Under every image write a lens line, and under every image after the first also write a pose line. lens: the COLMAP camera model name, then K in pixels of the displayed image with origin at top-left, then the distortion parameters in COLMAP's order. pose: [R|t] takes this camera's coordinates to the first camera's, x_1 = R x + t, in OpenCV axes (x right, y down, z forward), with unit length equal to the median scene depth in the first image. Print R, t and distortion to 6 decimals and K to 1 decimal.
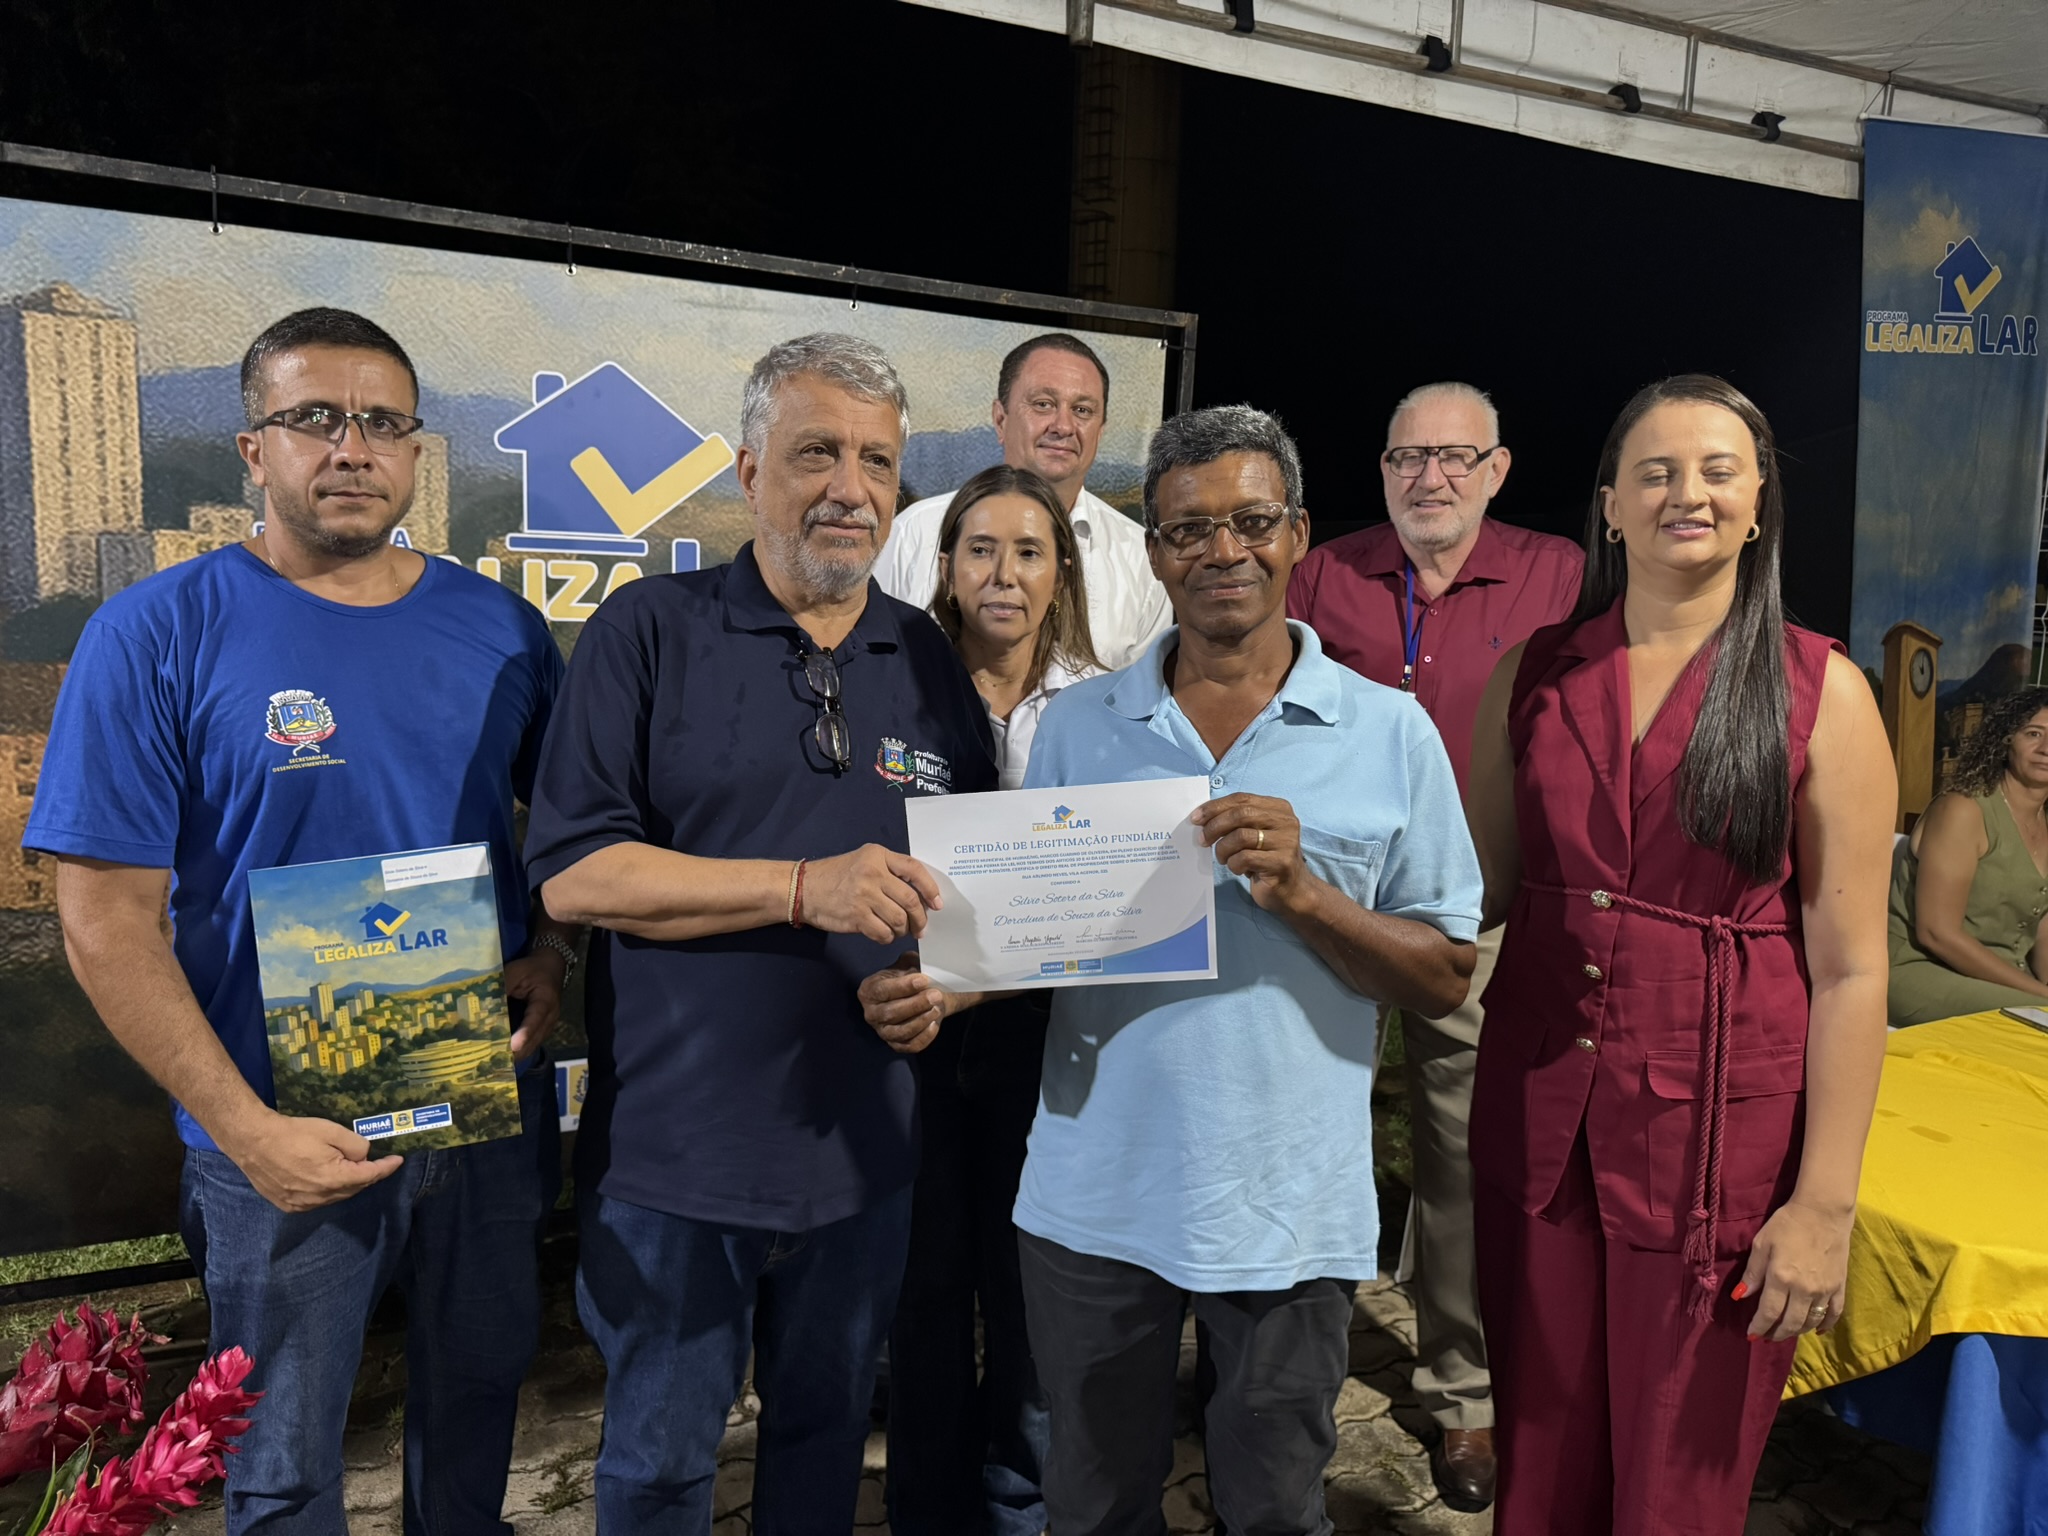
lens RADIAL K [[1481.0, 0, 1033.8], [0, 1481.0, 782.2], [0, 0, 1]] dist [0.021412, -0.018507]
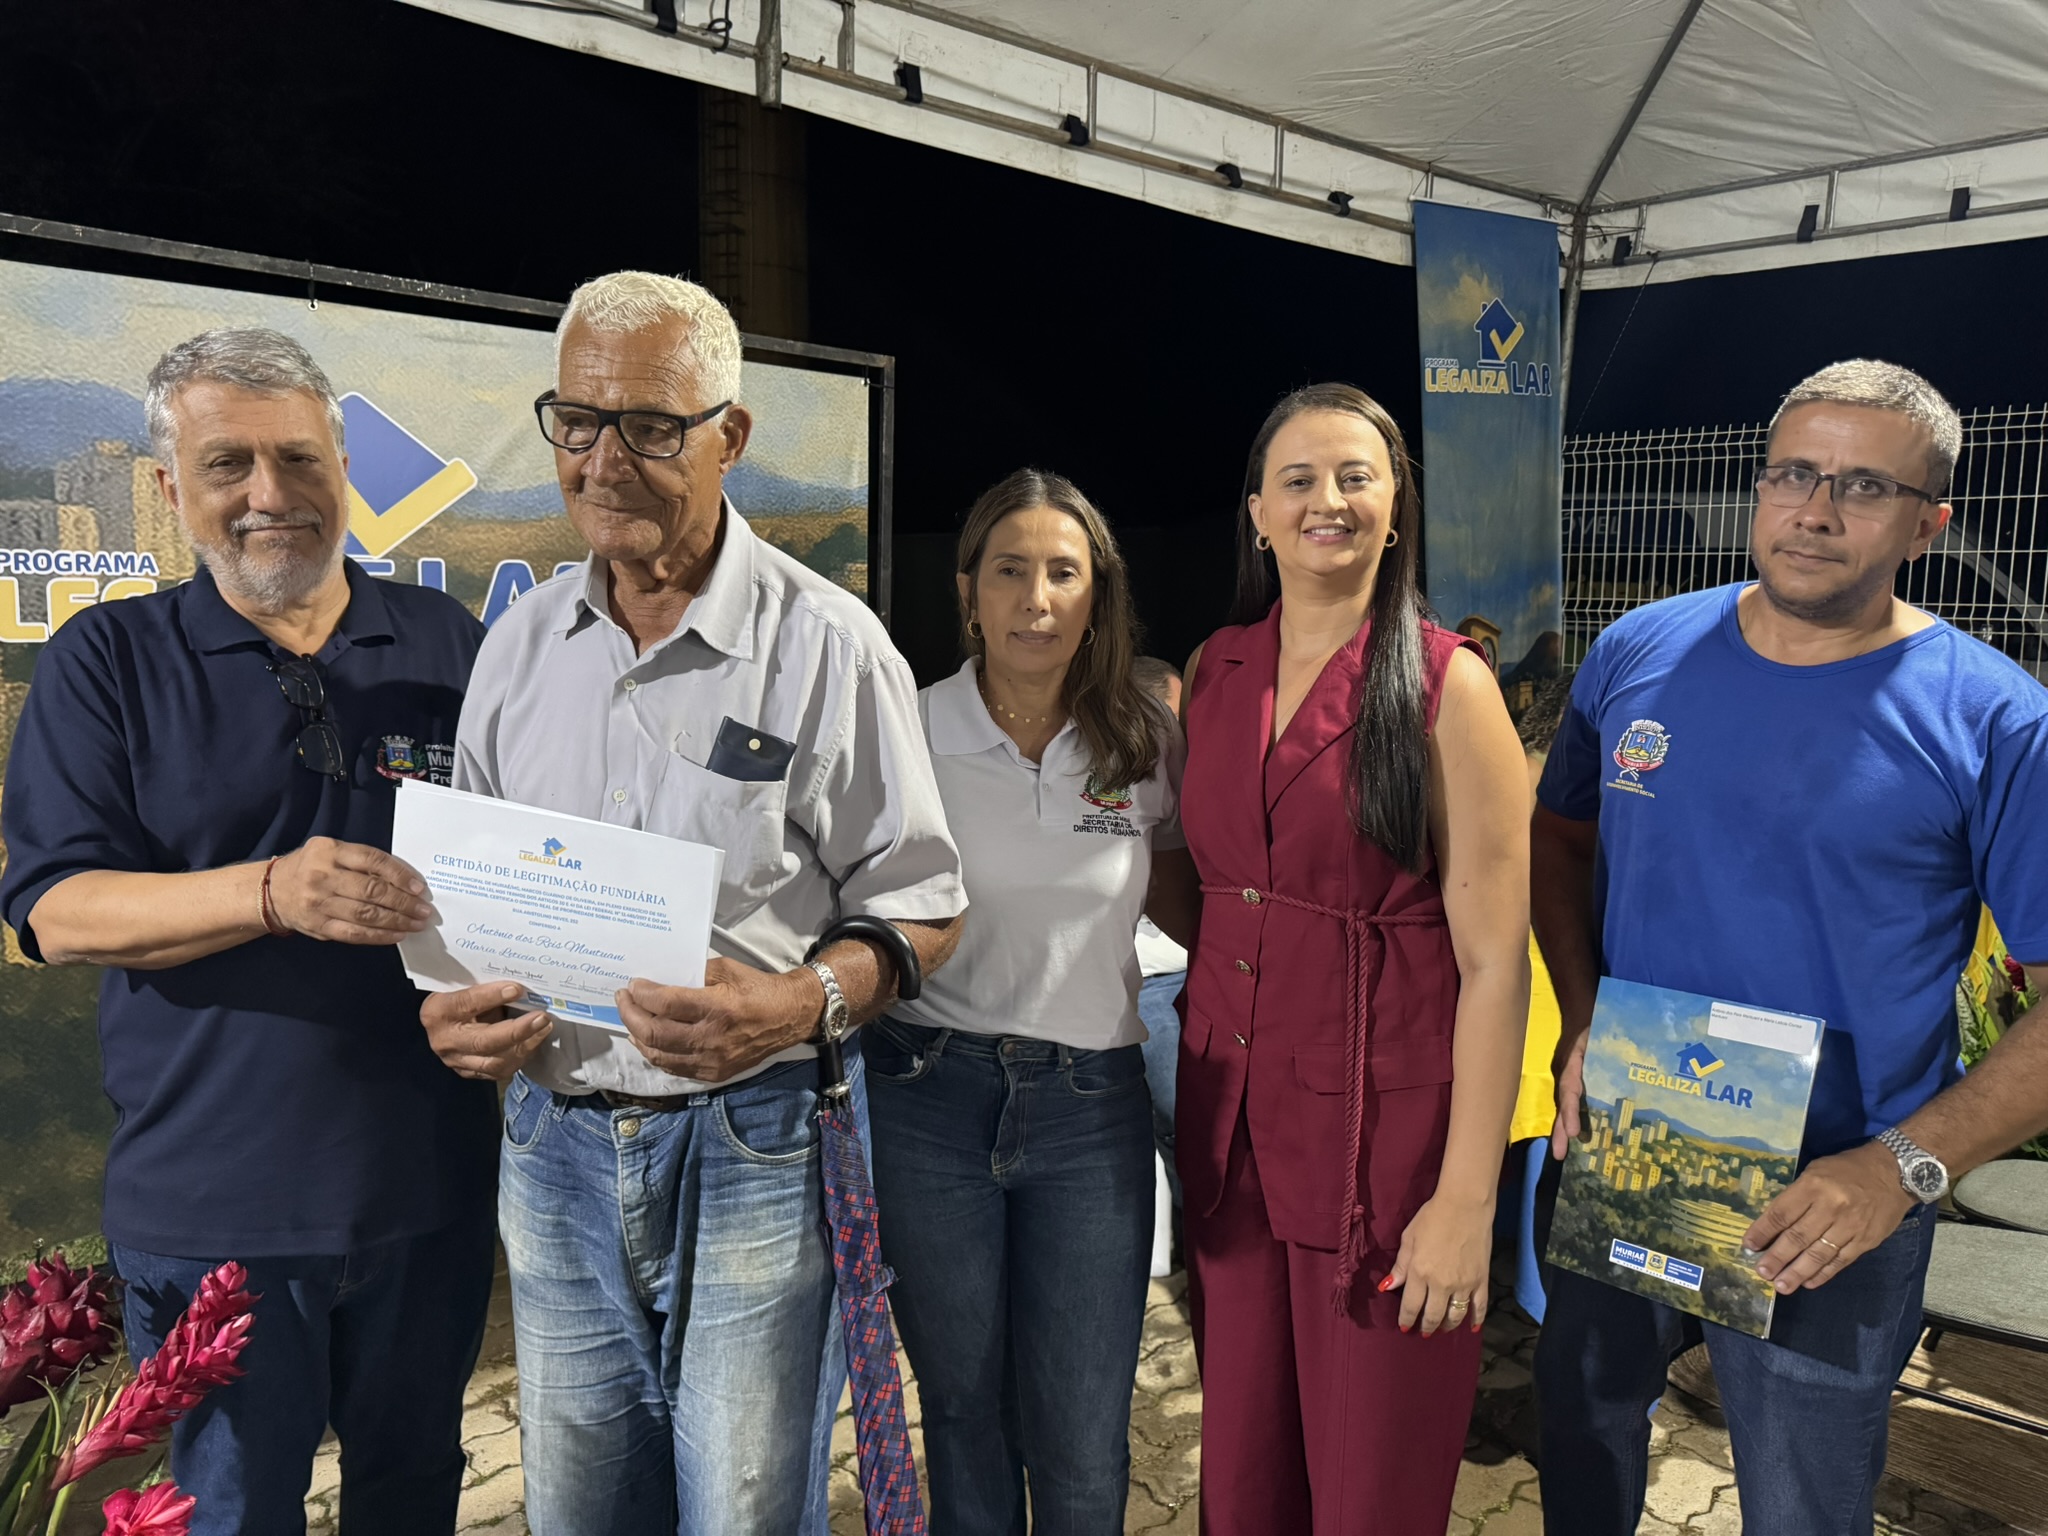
lens RADIAL K [[1481.0, 0, 1045.8], [0, 1481.0, 752.6], [0, 0, 1]] dist [0.021412, -0.018507]
pose [[0.966593, -0.043313, 0.252630, -0.095353], [0.049093, 0.998656, -0.016617, 0.012803], [-0.251571, 0.028464, 0.967420, -0.137510]]
